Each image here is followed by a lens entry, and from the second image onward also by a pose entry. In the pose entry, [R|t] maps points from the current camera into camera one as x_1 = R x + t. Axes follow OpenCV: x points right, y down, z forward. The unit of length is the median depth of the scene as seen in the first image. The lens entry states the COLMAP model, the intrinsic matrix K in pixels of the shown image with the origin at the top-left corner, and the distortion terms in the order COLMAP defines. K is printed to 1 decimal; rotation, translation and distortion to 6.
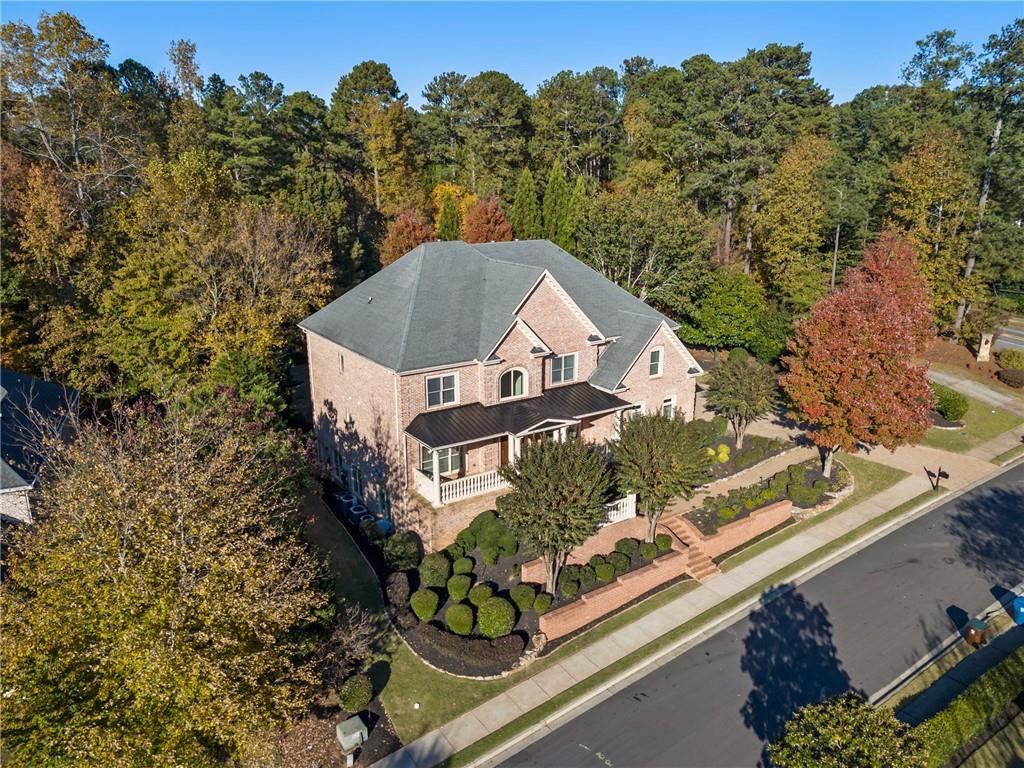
lens RADIAL K [[722.0, 0, 513.0], [0, 722.0, 431.9], [0, 0, 1]] dist [0.044364, -0.001897]
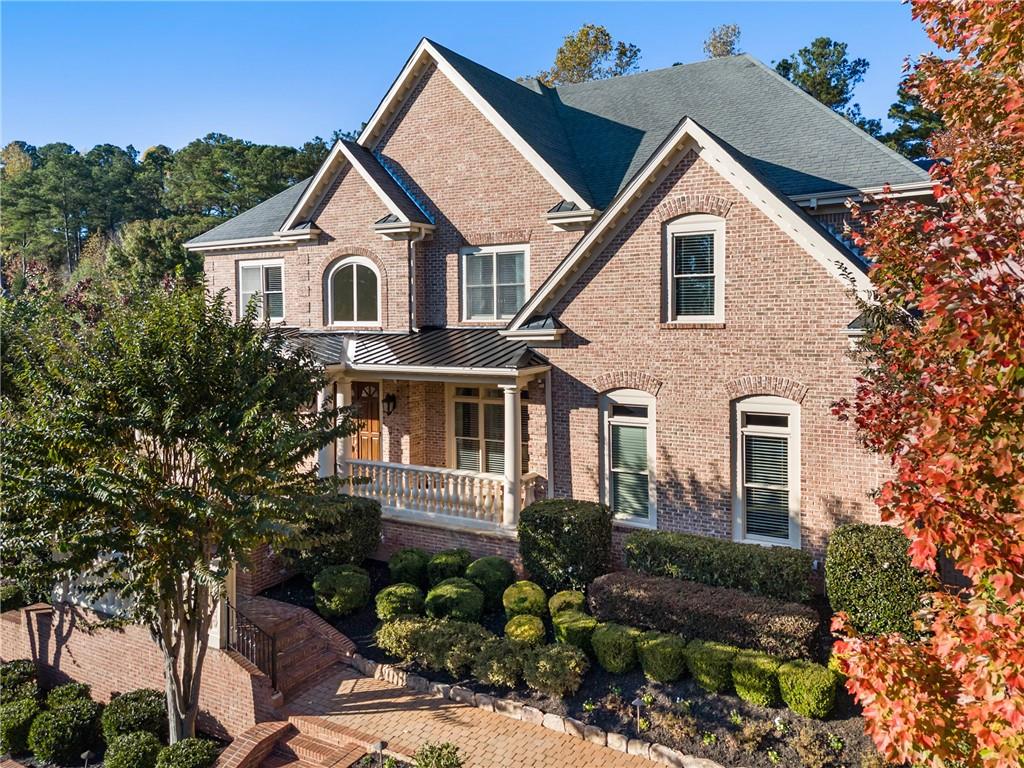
lens RADIAL K [[774.7, 0, 532.5], [0, 774.7, 384.0], [0, 0, 1]] dist [0.081997, -0.089668]
pose [[0.444088, 0.076176, -0.892739, 0.520358], [-0.293707, 0.953702, -0.064725, -0.011814], [0.846476, 0.290947, 0.445901, 0.909202]]
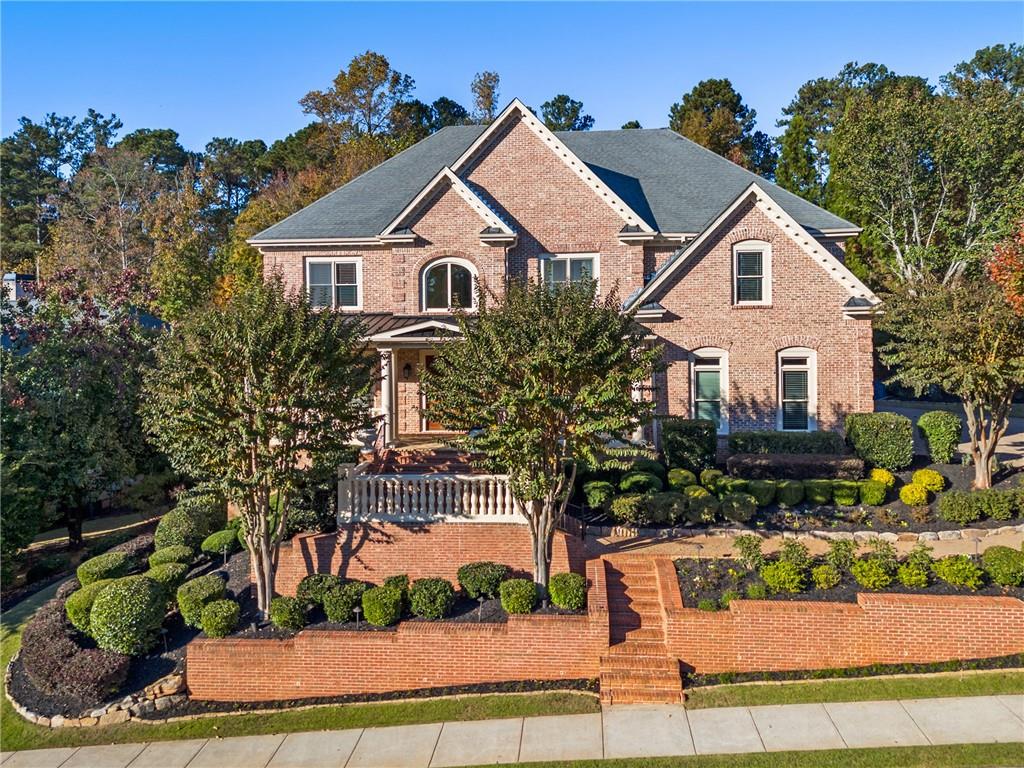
lens RADIAL K [[774.7, 0, 532.5], [0, 774.7, 384.0], [0, 0, 1]] dist [0.081997, -0.089668]
pose [[0.796155, 0.039336, -0.603813, 0.457391], [-0.194802, 0.961421, -0.194223, 0.125870], [0.572879, 0.272256, 0.773102, 0.575747]]
